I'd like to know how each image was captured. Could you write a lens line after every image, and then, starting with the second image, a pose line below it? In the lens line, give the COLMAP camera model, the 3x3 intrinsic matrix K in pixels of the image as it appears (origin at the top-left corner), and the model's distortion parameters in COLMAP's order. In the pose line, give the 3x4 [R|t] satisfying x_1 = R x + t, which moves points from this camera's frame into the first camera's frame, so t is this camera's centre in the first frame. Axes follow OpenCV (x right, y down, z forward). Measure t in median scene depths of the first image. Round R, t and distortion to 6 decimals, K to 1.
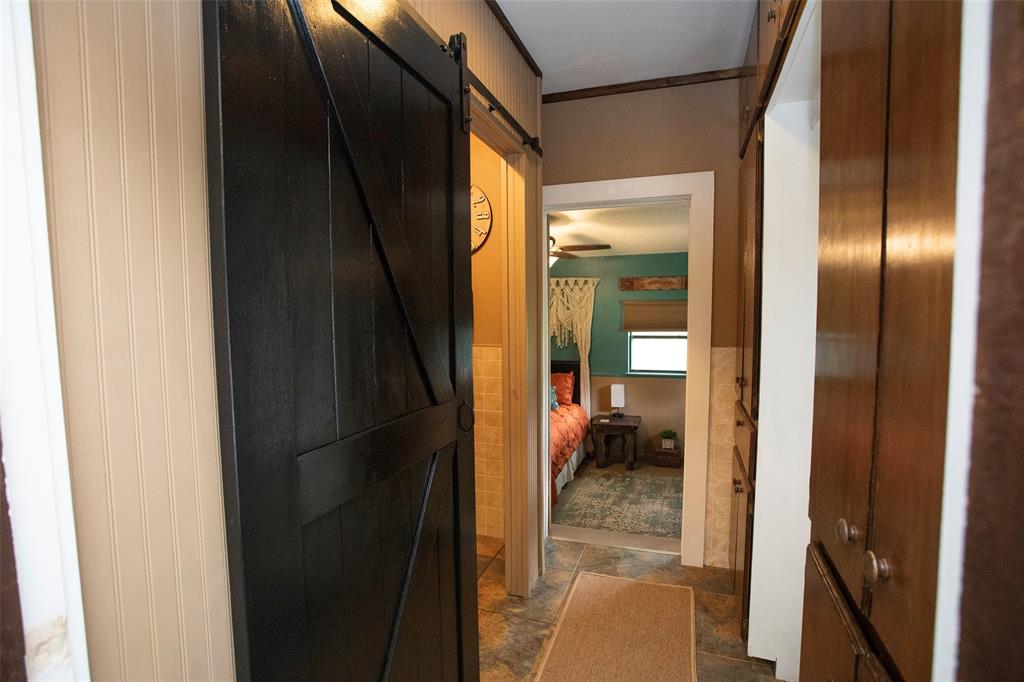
lens RADIAL K [[494.9, 0, 512.0], [0, 494.9, 341.0], [0, 0, 1]] dist [-0.063093, 0.024709]
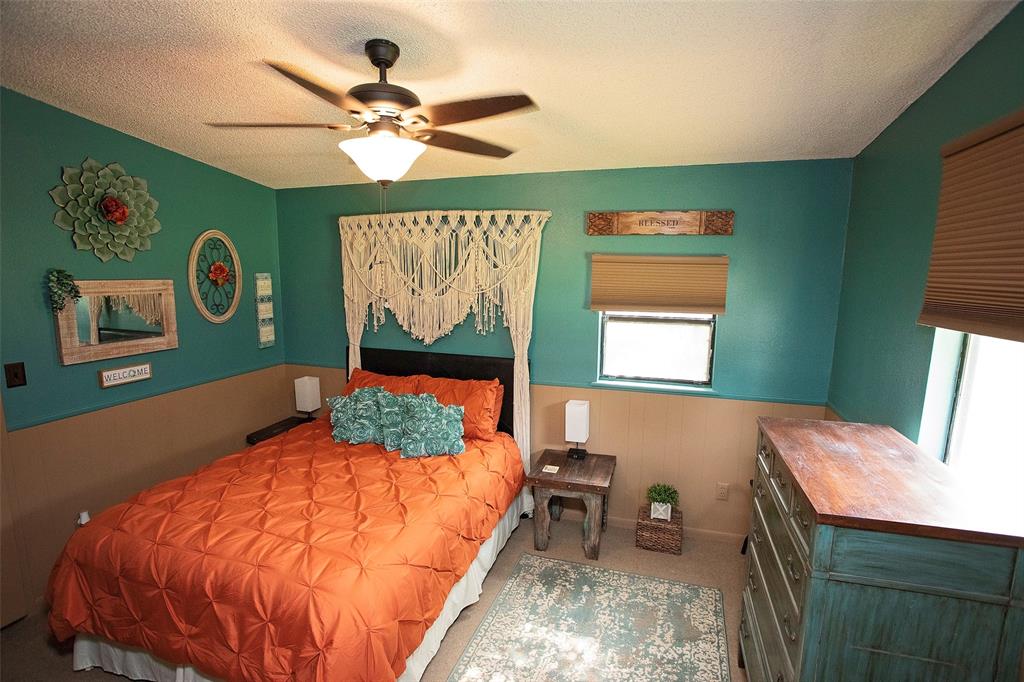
lens RADIAL K [[494.9, 0, 512.0], [0, 494.9, 341.0], [0, 0, 1]] dist [-0.063093, 0.024709]
pose [[0.999416, 0.016757, 0.029787, 0.119122], [-0.019159, 0.996428, 0.082245, -0.027187], [-0.028303, -0.082768, 0.996167, 0.434916]]
